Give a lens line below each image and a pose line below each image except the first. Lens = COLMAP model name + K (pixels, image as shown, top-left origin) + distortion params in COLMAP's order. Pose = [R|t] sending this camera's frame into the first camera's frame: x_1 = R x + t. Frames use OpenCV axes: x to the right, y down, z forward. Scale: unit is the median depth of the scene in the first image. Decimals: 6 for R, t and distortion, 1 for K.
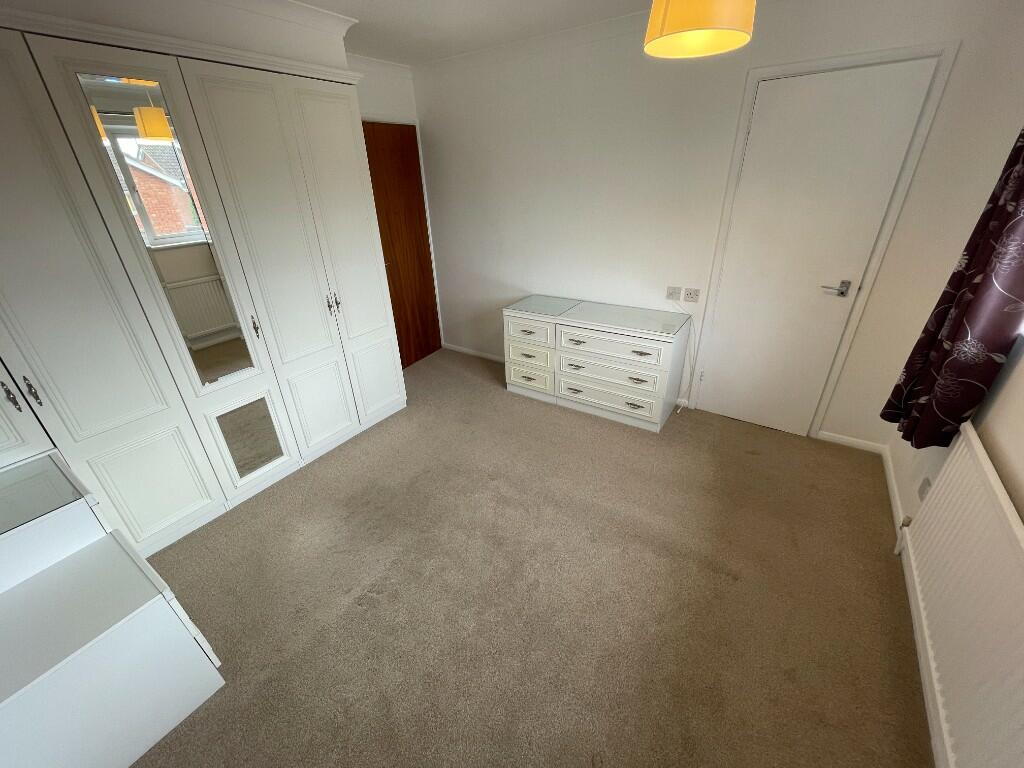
lens RADIAL K [[417.5, 0, 509.2], [0, 417.5, 384.1], [0, 0, 1]] dist [0.000475, -0.000071]
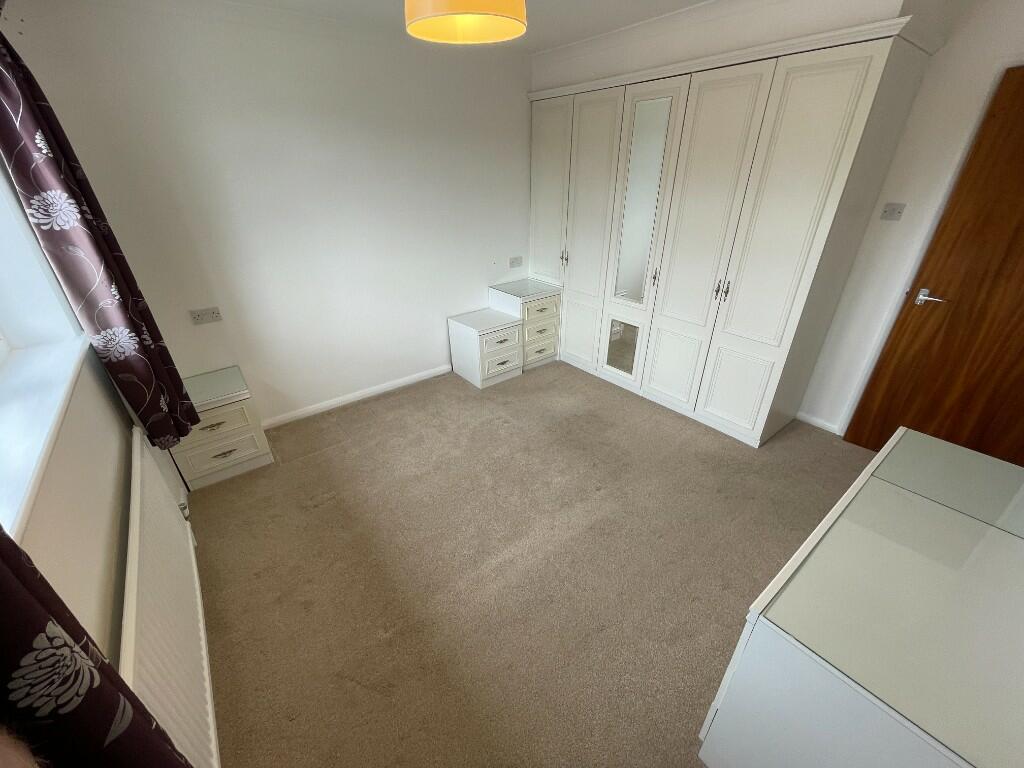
lens RADIAL K [[417.5, 0, 509.2], [0, 417.5, 384.1], [0, 0, 1]] dist [0.000475, -0.000071]
pose [[-0.310107, 0.478057, -0.821764, 0.689847], [-0.401098, 0.717892, 0.568991, -0.411812], [0.861948, 0.506056, -0.030875, 0.735866]]
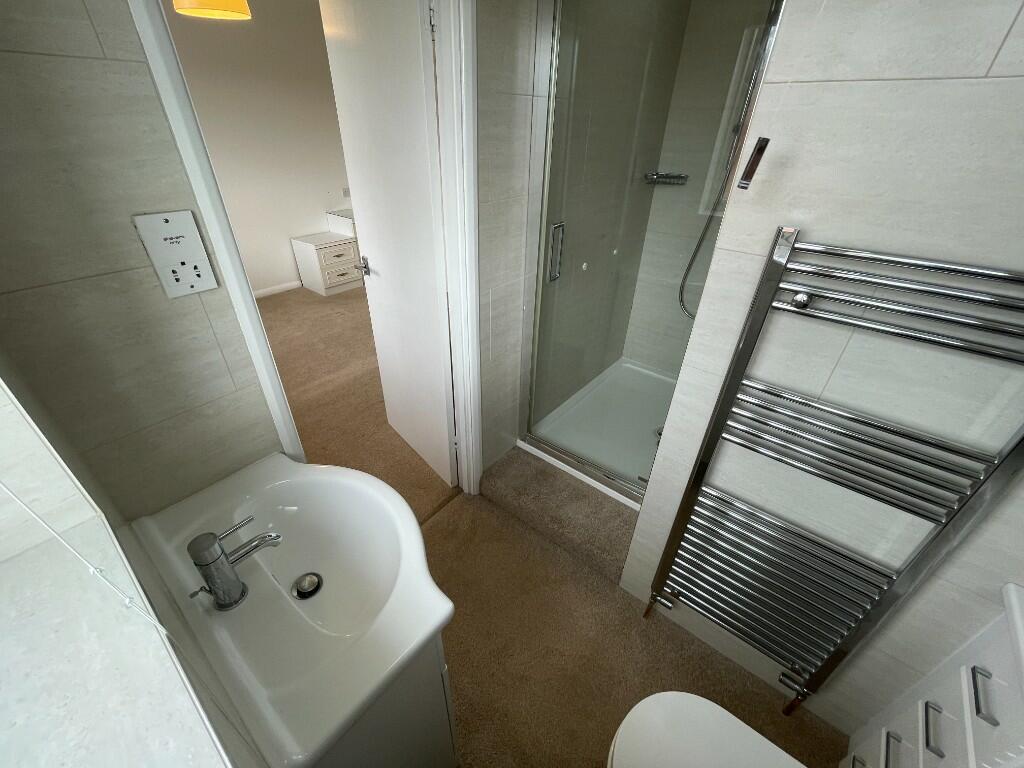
lens RADIAL K [[417.5, 0, 509.2], [0, 417.5, 384.1], [0, 0, 1]] dist [0.000475, -0.000071]
pose [[-0.088053, 0.561931, -0.822484, 1.125011], [-0.464746, 0.707141, 0.532882, -0.578373], [0.881055, 0.429168, 0.198889, 1.094796]]
